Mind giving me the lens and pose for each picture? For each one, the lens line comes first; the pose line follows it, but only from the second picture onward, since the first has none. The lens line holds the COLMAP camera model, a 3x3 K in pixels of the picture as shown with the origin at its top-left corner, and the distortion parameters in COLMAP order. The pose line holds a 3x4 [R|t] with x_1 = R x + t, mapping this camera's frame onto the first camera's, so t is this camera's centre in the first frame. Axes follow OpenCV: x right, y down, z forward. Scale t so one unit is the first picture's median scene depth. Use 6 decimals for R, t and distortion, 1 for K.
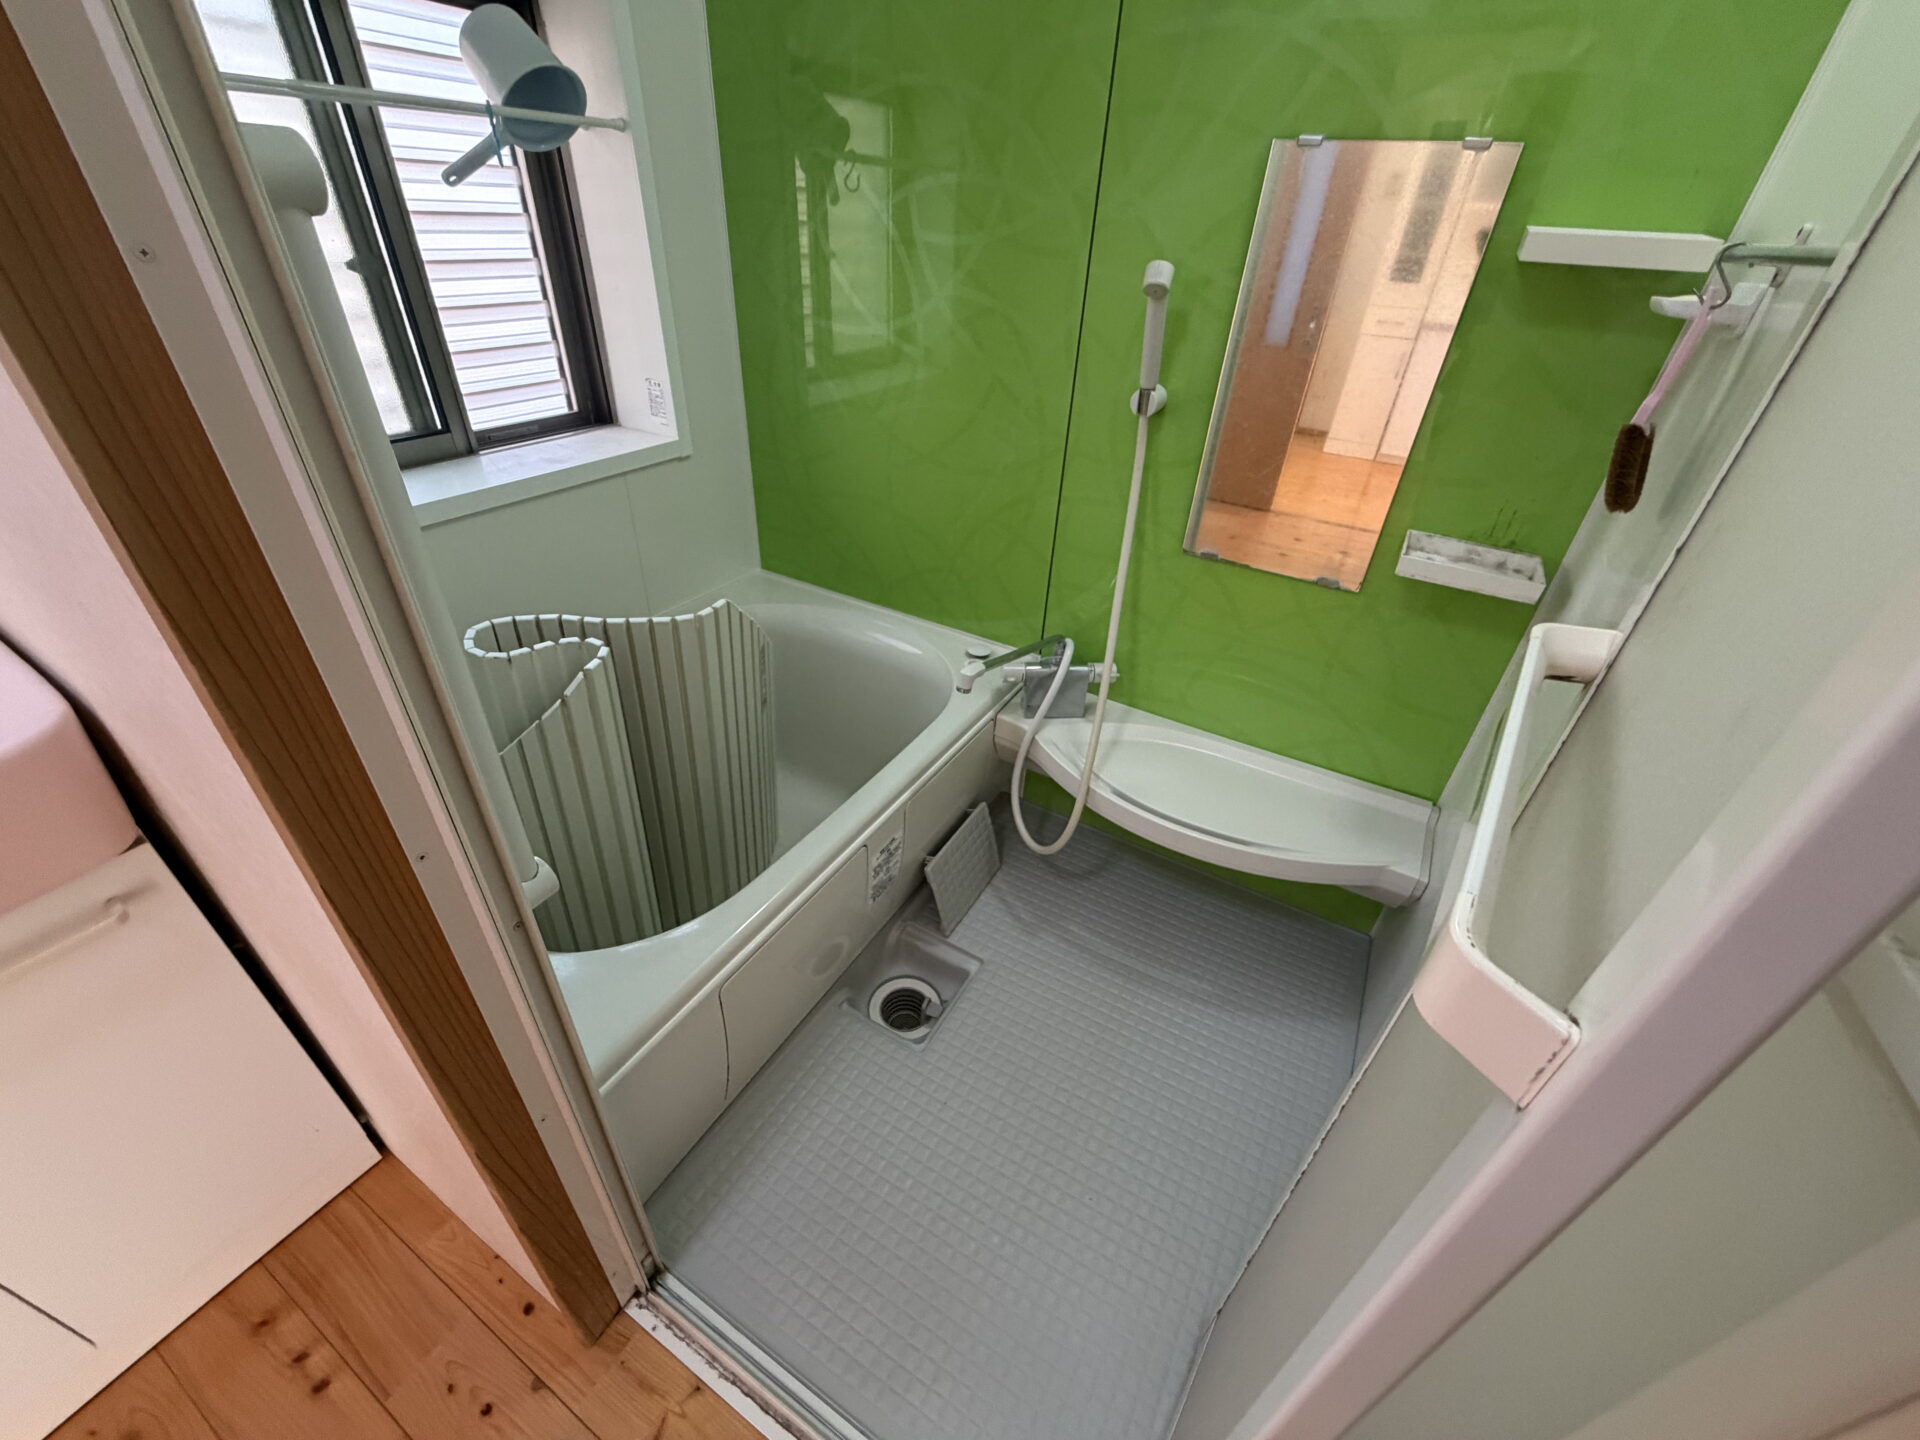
lens RADIAL K [[766.5, 0, 960.0], [0, 766.5, 720.0], [0, 0, 1]] dist [0.001116, 0.000136]
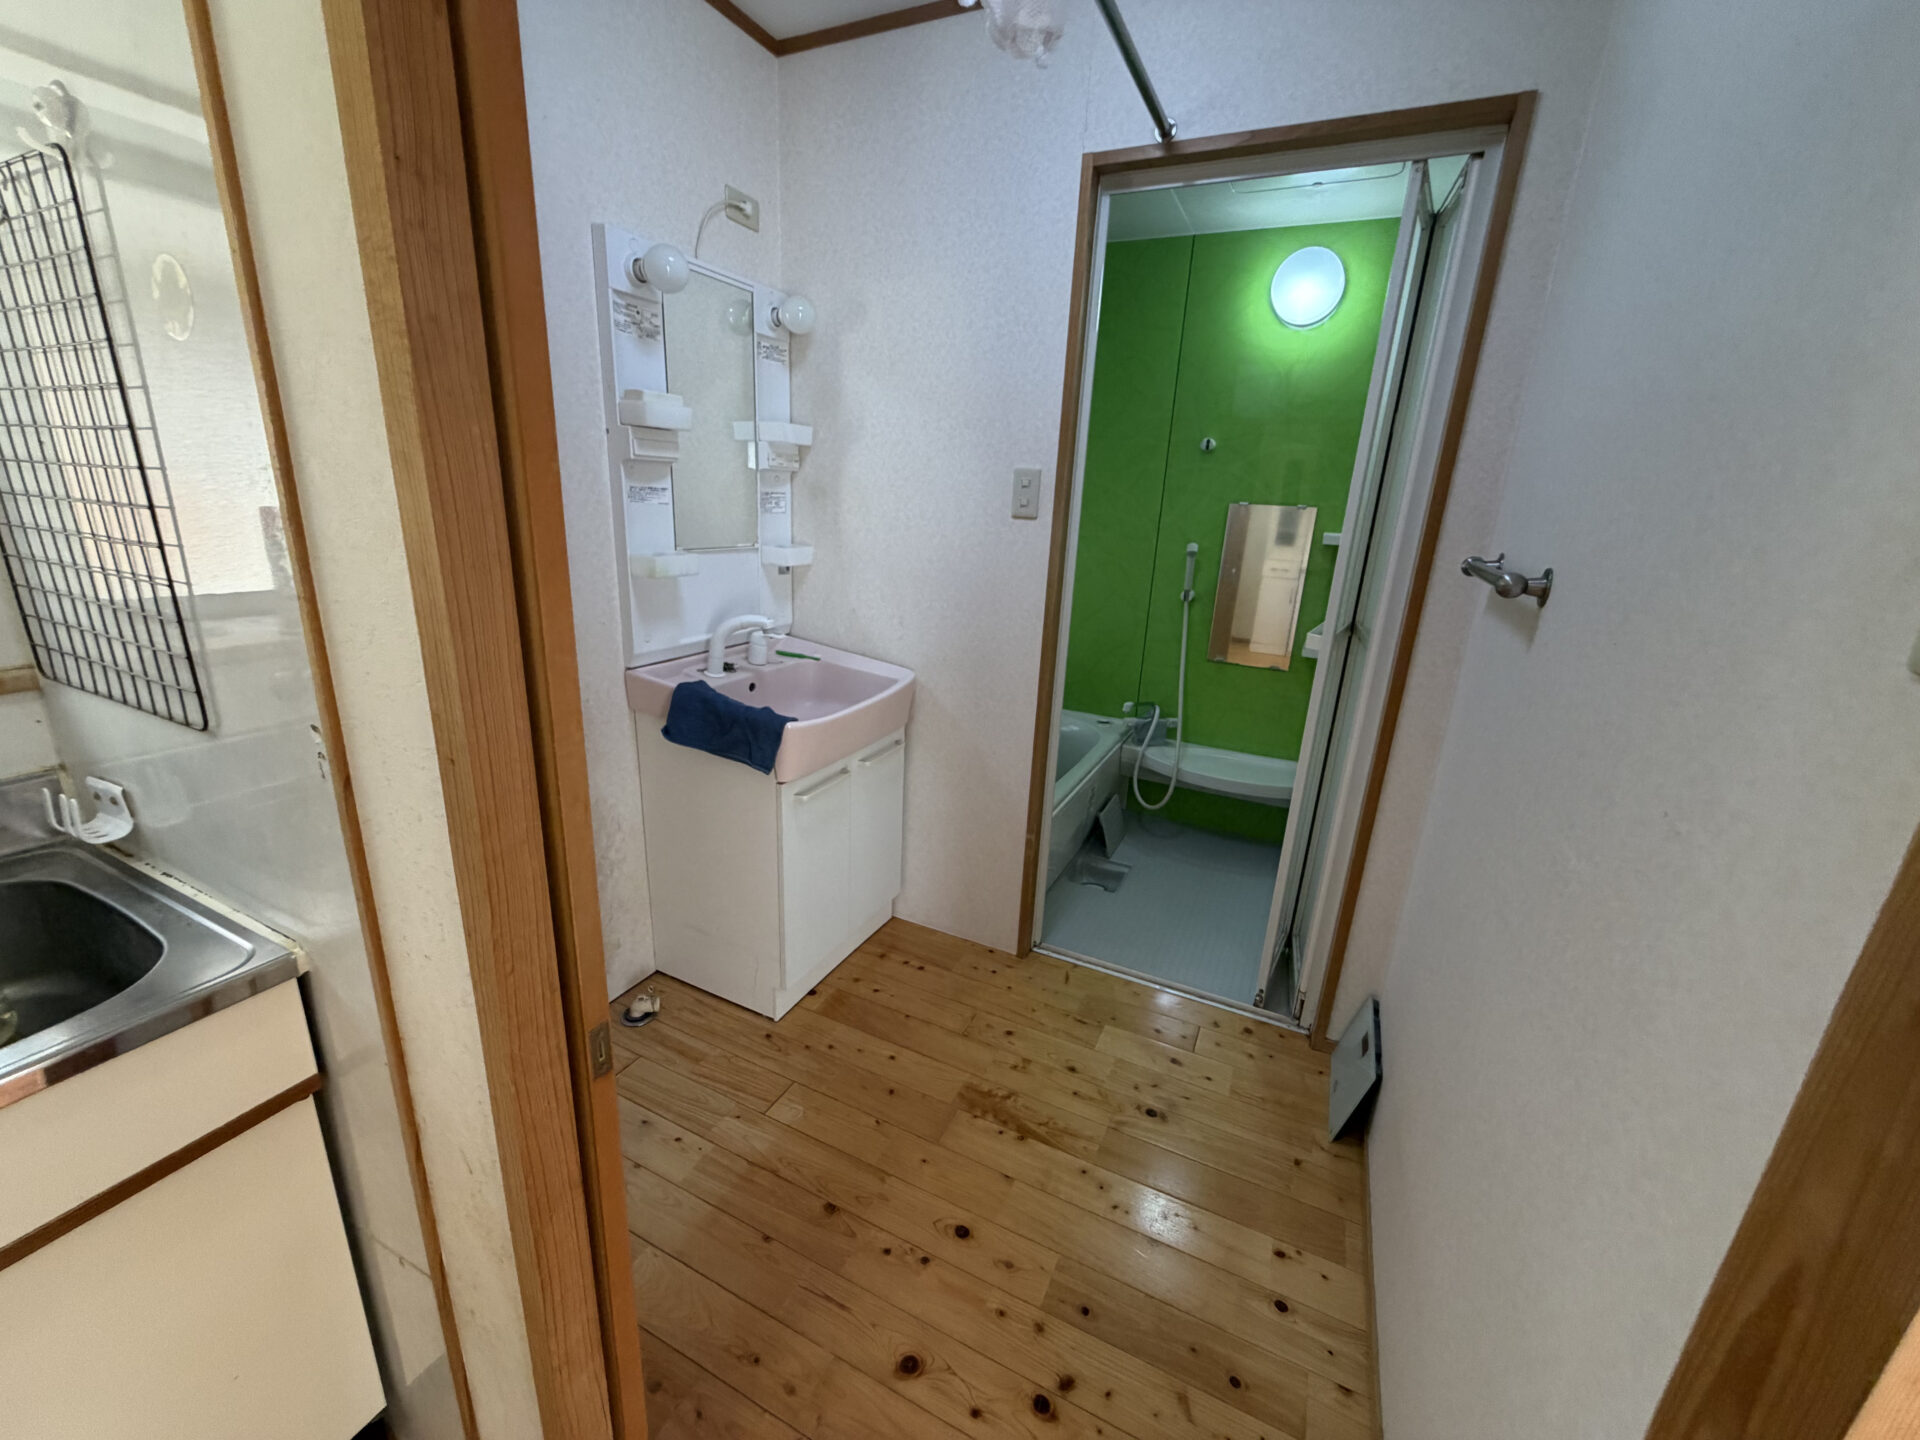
lens RADIAL K [[766.5, 0, 960.0], [0, 766.5, 720.0], [0, 0, 1]] dist [0.001116, 0.000136]
pose [[0.997160, -0.022784, 0.071787, -0.527477], [0.042639, 0.956466, -0.288713, 0.501096], [-0.062084, 0.290954, 0.954721, -0.911635]]
